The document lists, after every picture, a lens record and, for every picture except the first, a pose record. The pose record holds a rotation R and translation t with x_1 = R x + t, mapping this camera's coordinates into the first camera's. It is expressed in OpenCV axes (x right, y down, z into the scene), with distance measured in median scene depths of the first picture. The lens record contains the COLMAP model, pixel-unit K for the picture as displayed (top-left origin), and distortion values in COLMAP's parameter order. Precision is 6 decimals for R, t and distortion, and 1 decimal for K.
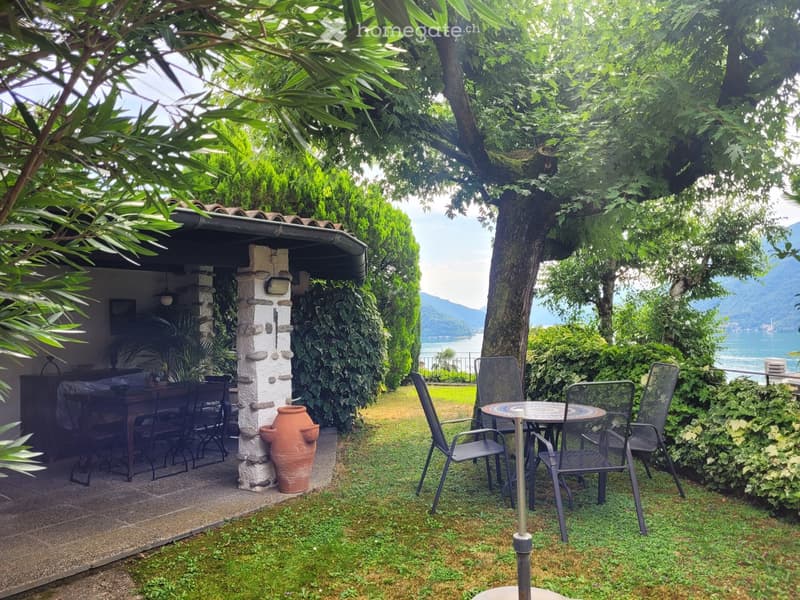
lens RADIAL K [[604.4, 0, 398.2], [0, 604.4, 299.9], [0, 0, 1]] dist [0.022080, -0.014927]
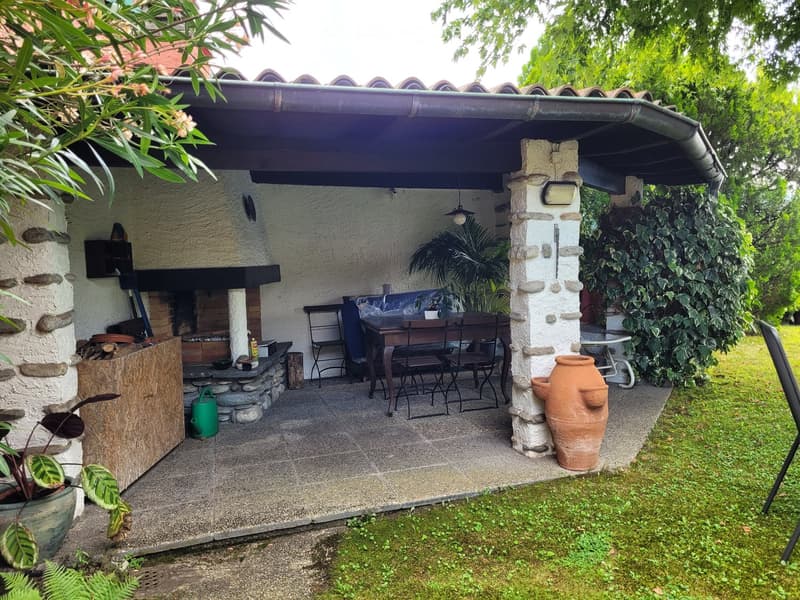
lens RADIAL K [[604.4, 0, 403.9], [0, 604.4, 302.7], [0, 0, 1]] dist [0.022080, -0.014927]
pose [[0.828591, 0.039629, -0.558450, 0.063135], [0.034337, 0.992017, 0.121343, 0.013420], [0.558801, -0.119719, 0.820615, 0.276968]]
